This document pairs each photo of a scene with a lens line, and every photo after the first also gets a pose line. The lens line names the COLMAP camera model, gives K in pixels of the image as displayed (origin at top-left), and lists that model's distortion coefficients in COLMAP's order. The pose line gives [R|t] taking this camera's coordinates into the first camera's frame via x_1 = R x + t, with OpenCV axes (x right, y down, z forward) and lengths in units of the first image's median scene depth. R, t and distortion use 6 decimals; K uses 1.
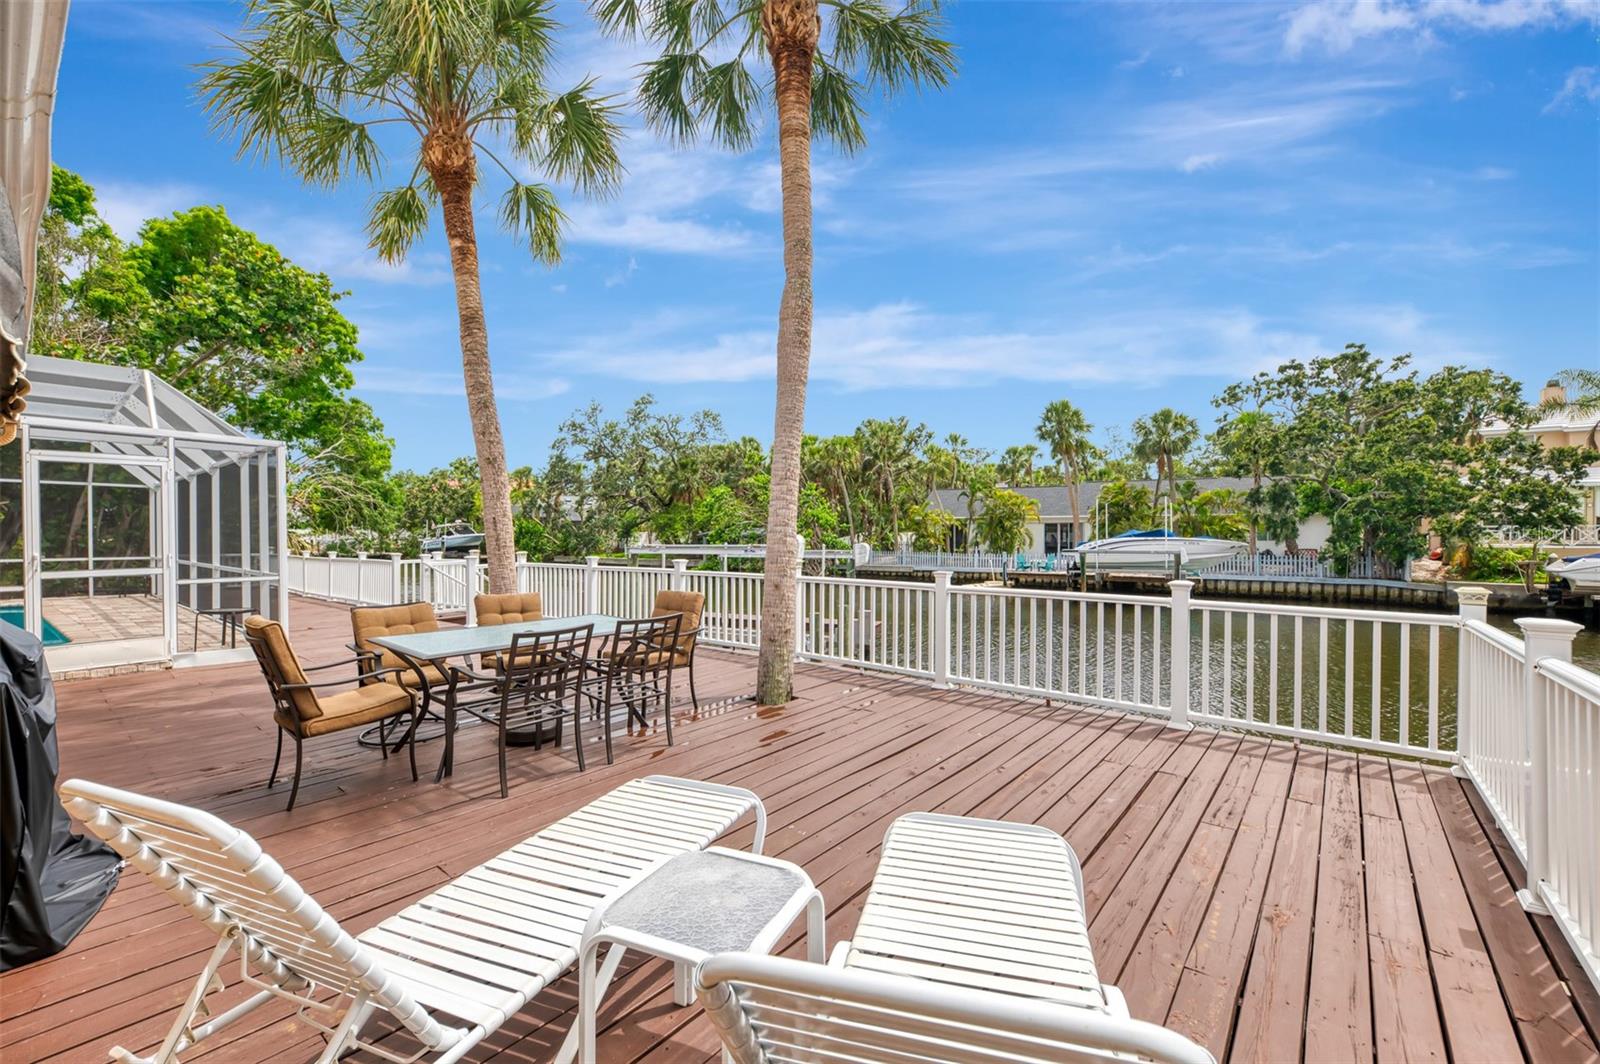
lens RADIAL K [[638.2, 0, 800.5], [0, 638.2, 506.2], [0, 0, 1]] dist [0.000057, -0.000079]
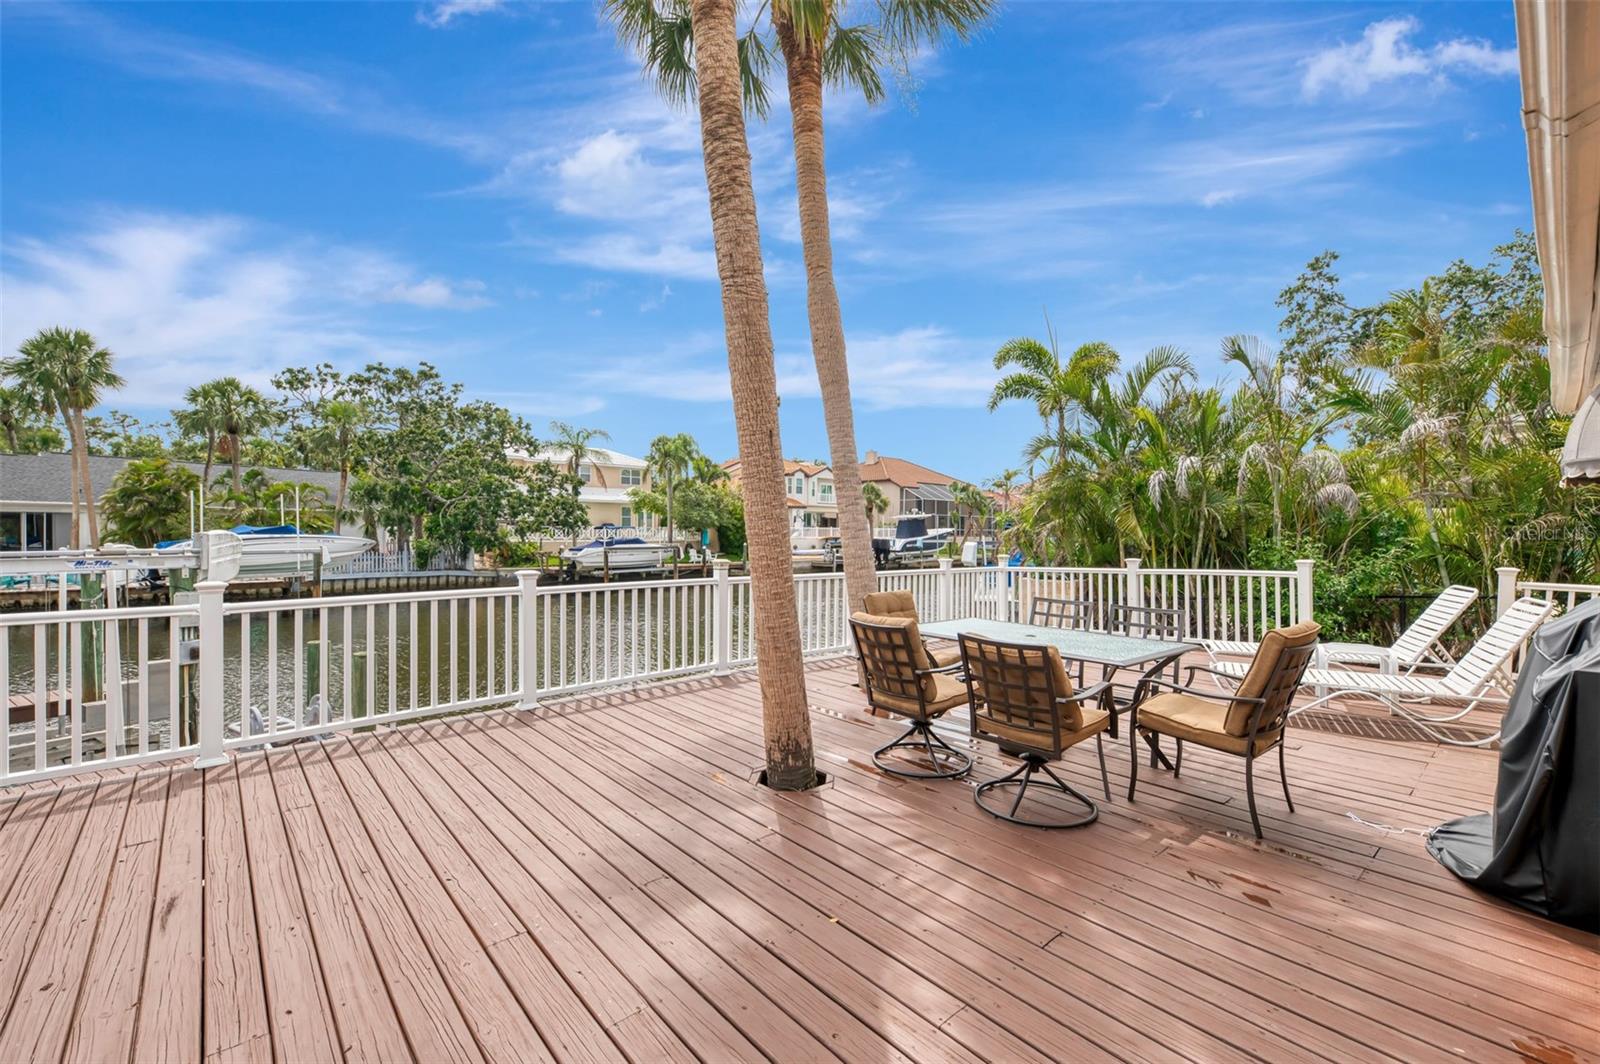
lens RADIAL K [[665.7, 0, 800.0], [0, 665.7, 532.0], [0, 0, 1]] dist [-0.000032, -0.000039]
pose [[0.139431, 0.003099, 0.990227, -0.233783], [-0.044625, 0.998999, 0.003157, 0.012350], [-0.989226, -0.044629, 0.139430, 0.202201]]
